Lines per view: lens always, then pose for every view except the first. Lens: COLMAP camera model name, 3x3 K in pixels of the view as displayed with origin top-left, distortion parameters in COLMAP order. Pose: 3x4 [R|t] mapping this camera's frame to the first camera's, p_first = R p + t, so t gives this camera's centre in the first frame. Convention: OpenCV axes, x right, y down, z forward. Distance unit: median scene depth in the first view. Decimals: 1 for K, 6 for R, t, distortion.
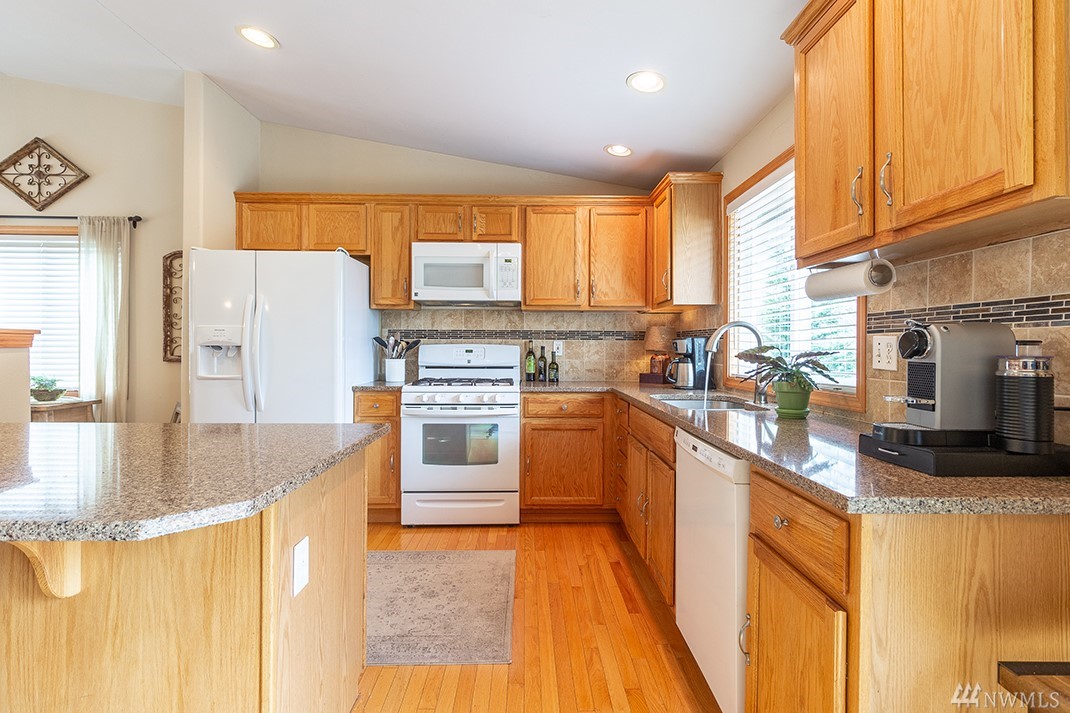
lens RADIAL K [[514.0, 0, 540.3], [0, 514.0, 347.8], [0, 0, 1]] dist [0.002496, 0.000132]
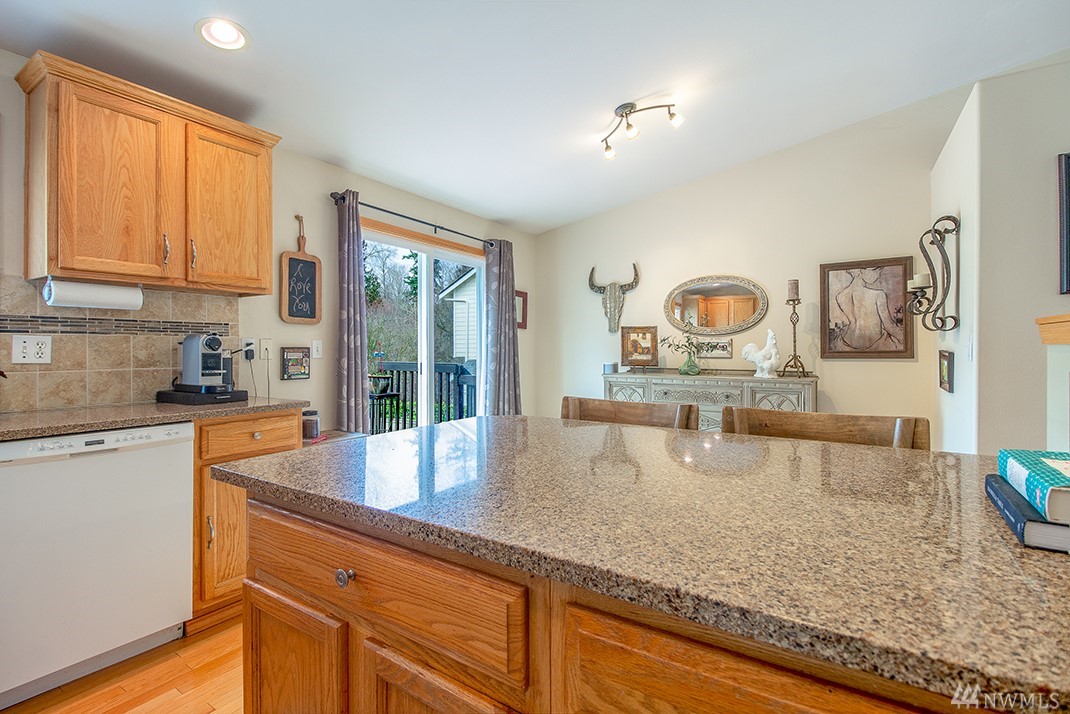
lens RADIAL K [[500.5, 0, 544.8], [0, 500.5, 348.2], [0, 0, 1]] dist [0.018667, -0.014097]
pose [[-0.833948, -0.003274, 0.551834, -0.469003], [-0.002016, 0.999994, 0.002887, 0.000266], [-0.551840, 0.001295, -0.833949, 0.625662]]
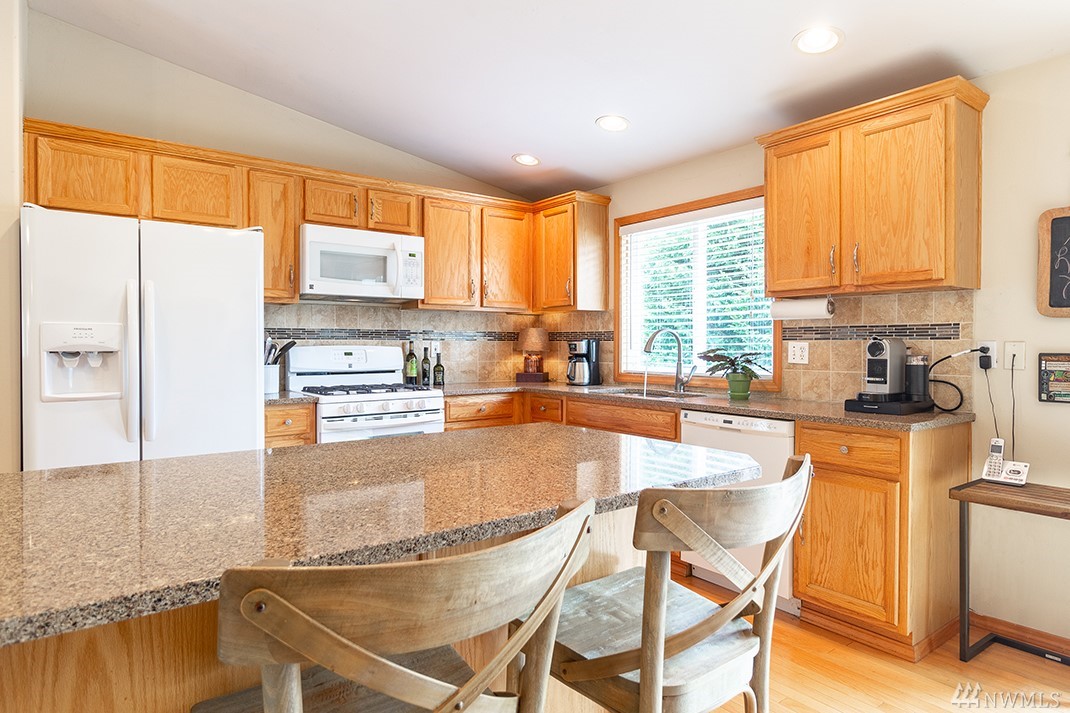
lens RADIAL K [[612.9, 0, 552.5], [0, 612.9, 352.4], [0, 0, 1]] dist [-0.002228, -0.001079]
pose [[0.804443, -0.011495, 0.593919, -0.504724], [0.003368, 0.999885, 0.014791, -0.010508], [-0.594020, -0.009899, 0.804389, -0.032369]]
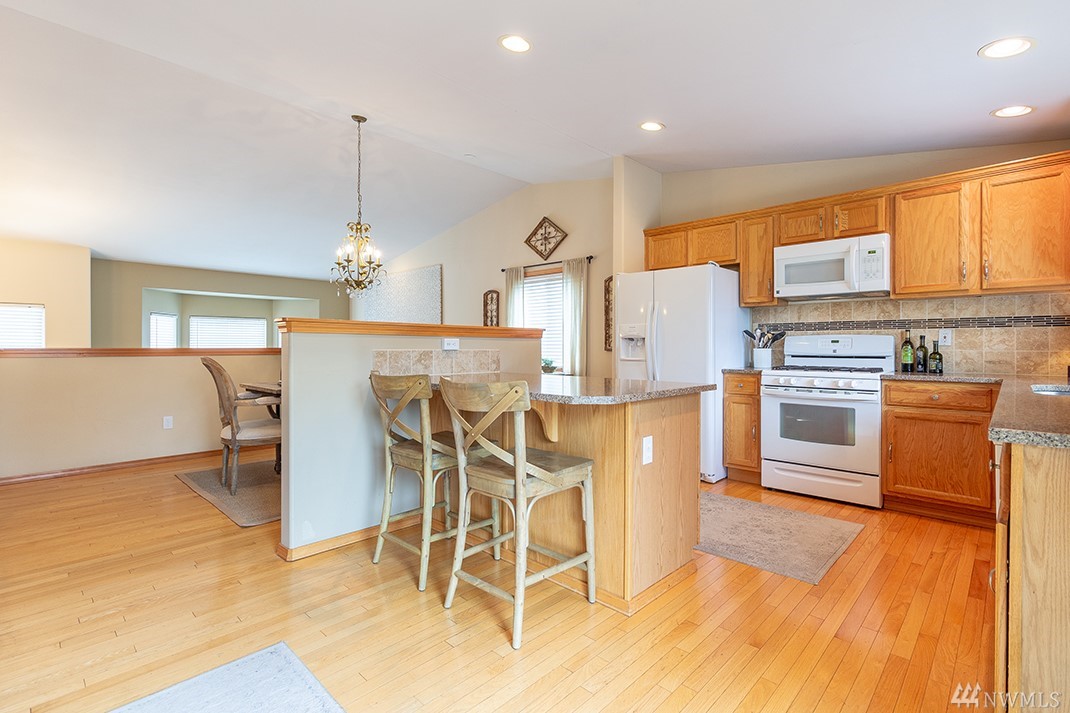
lens RADIAL K [[500.2, 0, 539.0], [0, 500.2, 347.4], [0, 0, 1]] dist [-0.001239, 0.000329]
pose [[0.706875, -0.002866, -0.707333, 0.169514], [0.001316, 0.999995, -0.002736, 0.022069], [0.707337, 0.001003, 0.706875, -0.170644]]
